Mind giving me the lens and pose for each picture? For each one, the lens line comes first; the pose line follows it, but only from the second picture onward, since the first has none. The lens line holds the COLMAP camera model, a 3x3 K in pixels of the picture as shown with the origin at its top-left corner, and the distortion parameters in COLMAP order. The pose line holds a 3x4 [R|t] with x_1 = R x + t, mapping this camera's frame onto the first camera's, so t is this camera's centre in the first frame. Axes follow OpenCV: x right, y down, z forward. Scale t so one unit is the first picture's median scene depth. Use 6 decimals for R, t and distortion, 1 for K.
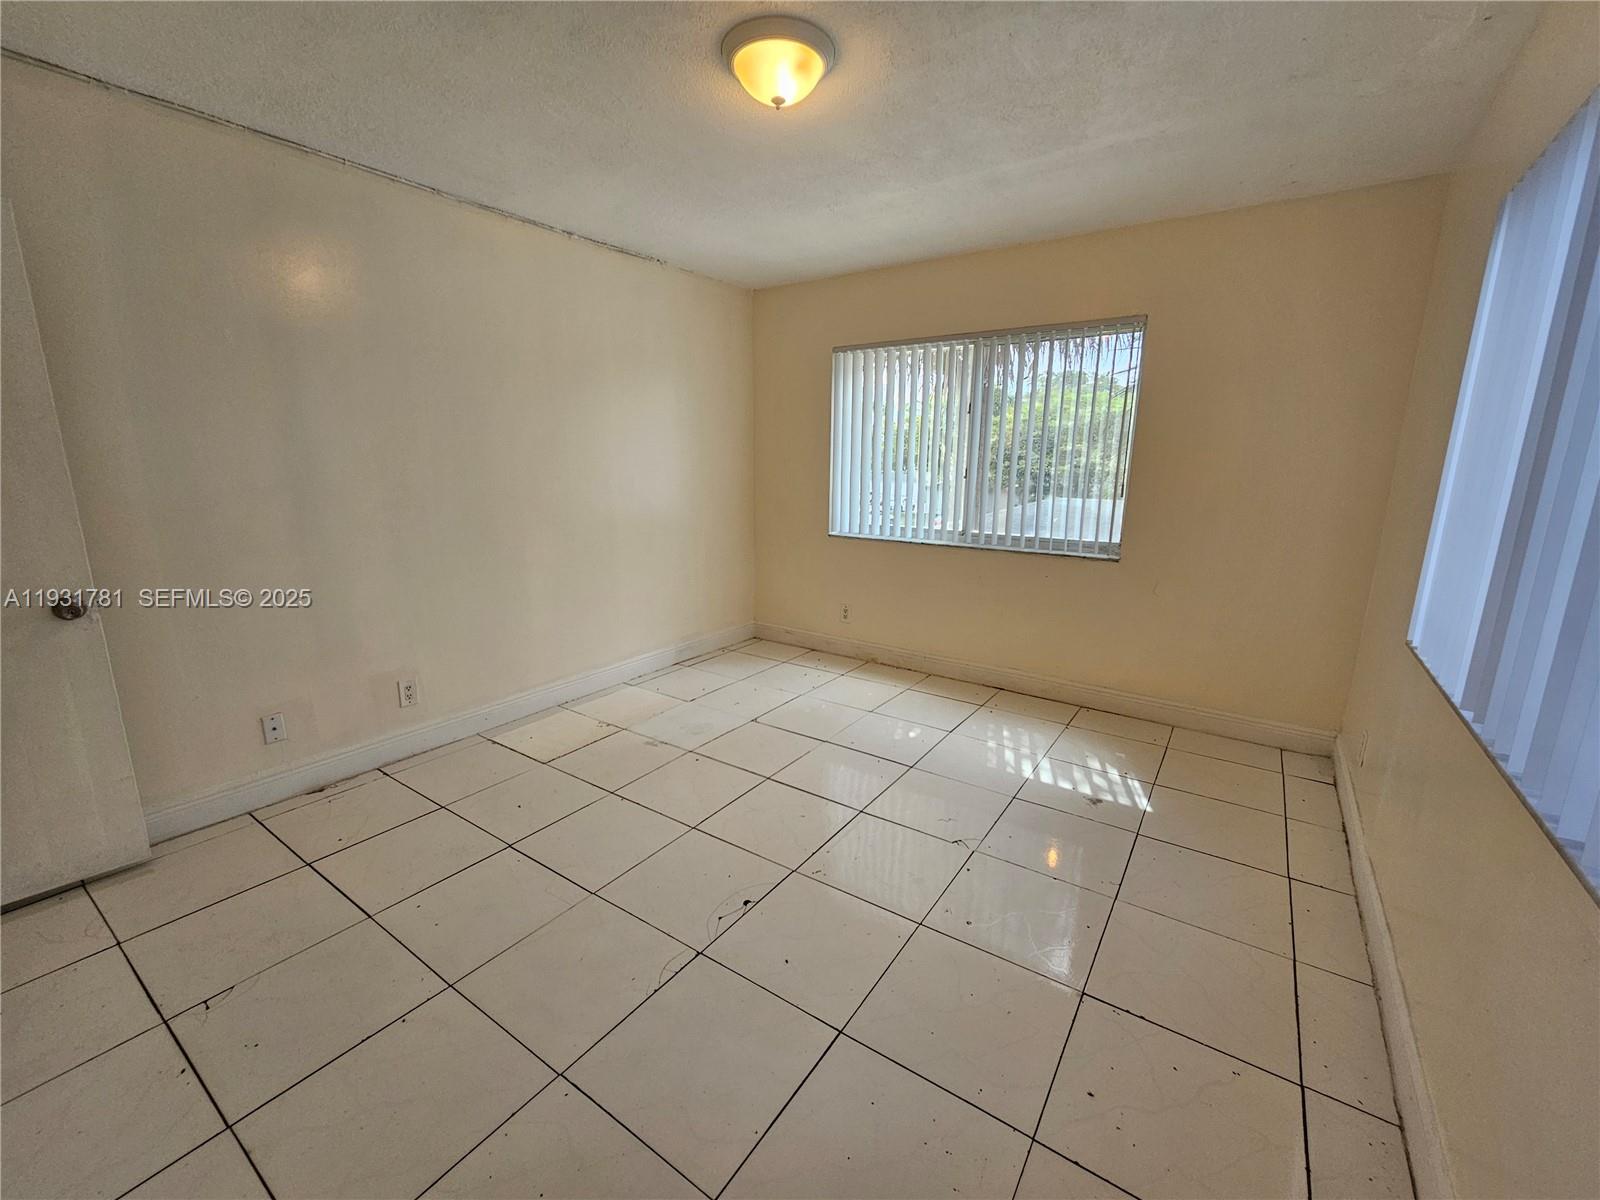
lens RADIAL K [[657.2, 0, 795.4], [0, 657.2, 604.3], [0, 0, 1]] dist [-0.002957, -0.000034]
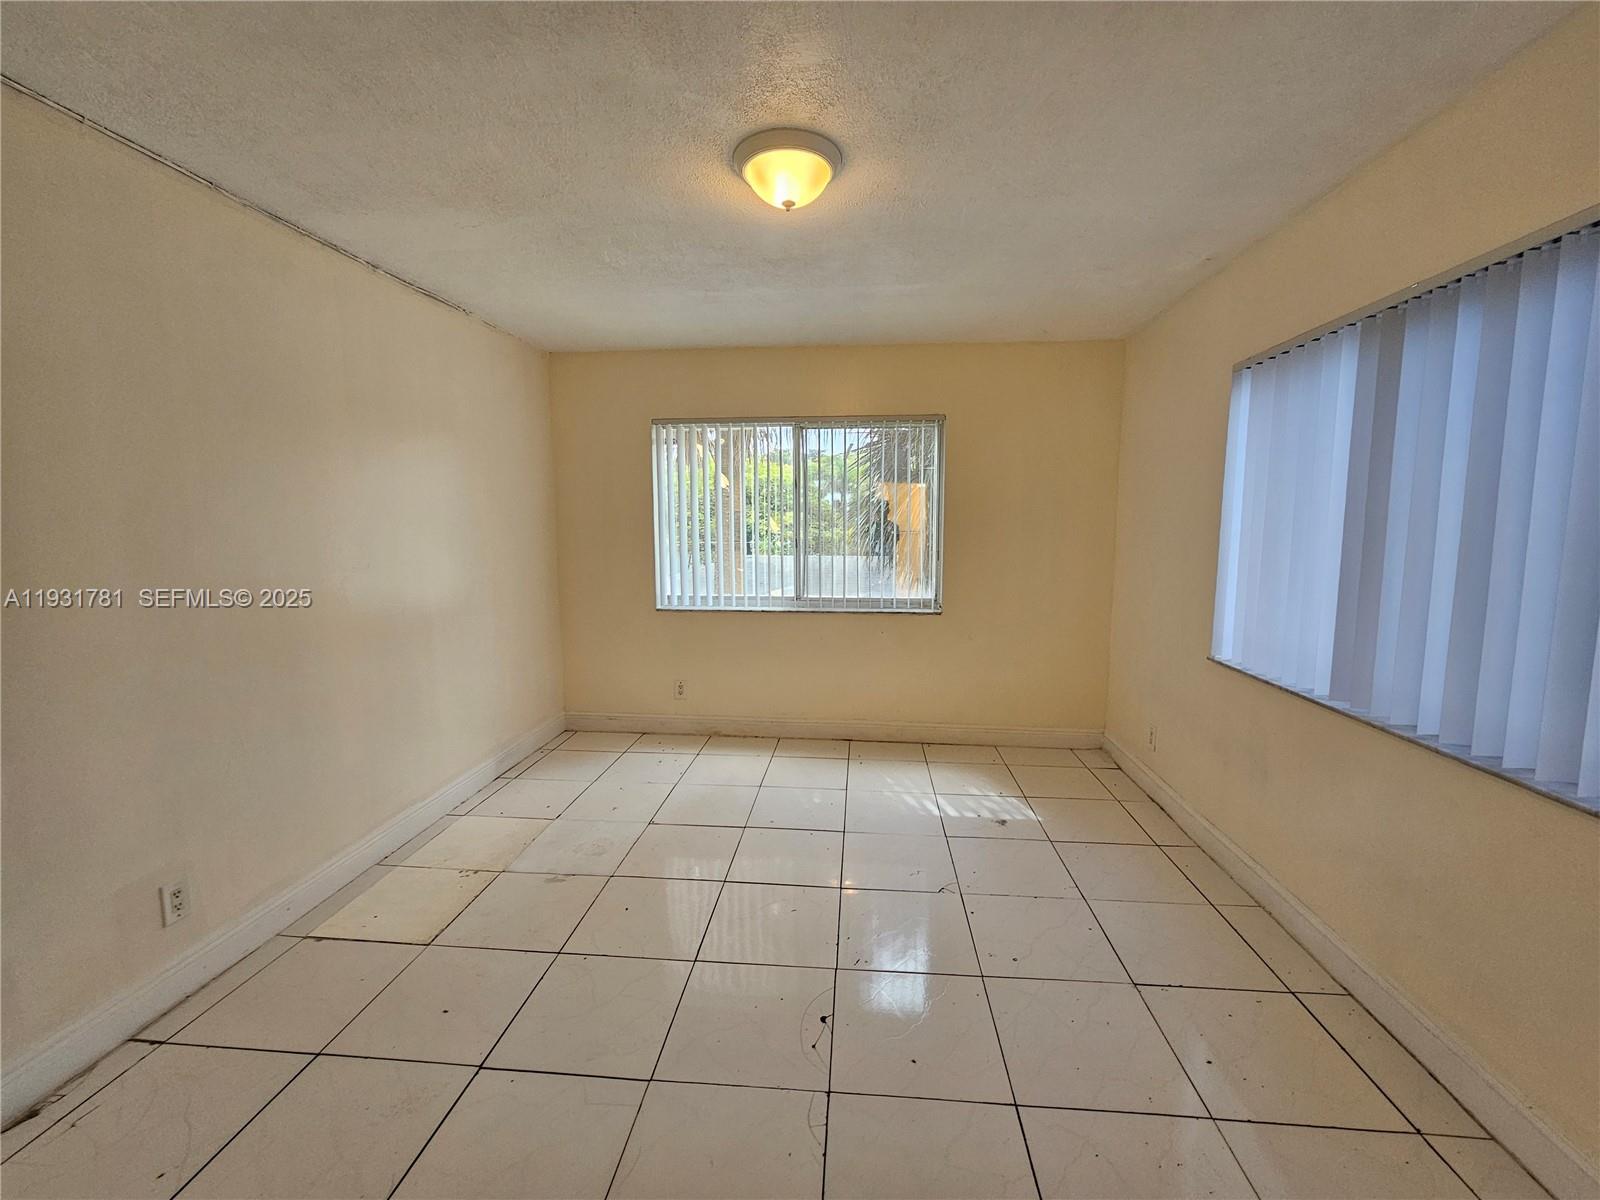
lens RADIAL K [[657.2, 0, 799.5], [0, 657.2, 594.2], [0, 0, 1]] dist [-0.002957, -0.000034]
pose [[0.869669, -0.063619, 0.489518, -0.275685], [0.115927, 0.990249, -0.077258, -0.034878], [-0.479829, 0.123937, 0.868564, 0.081244]]
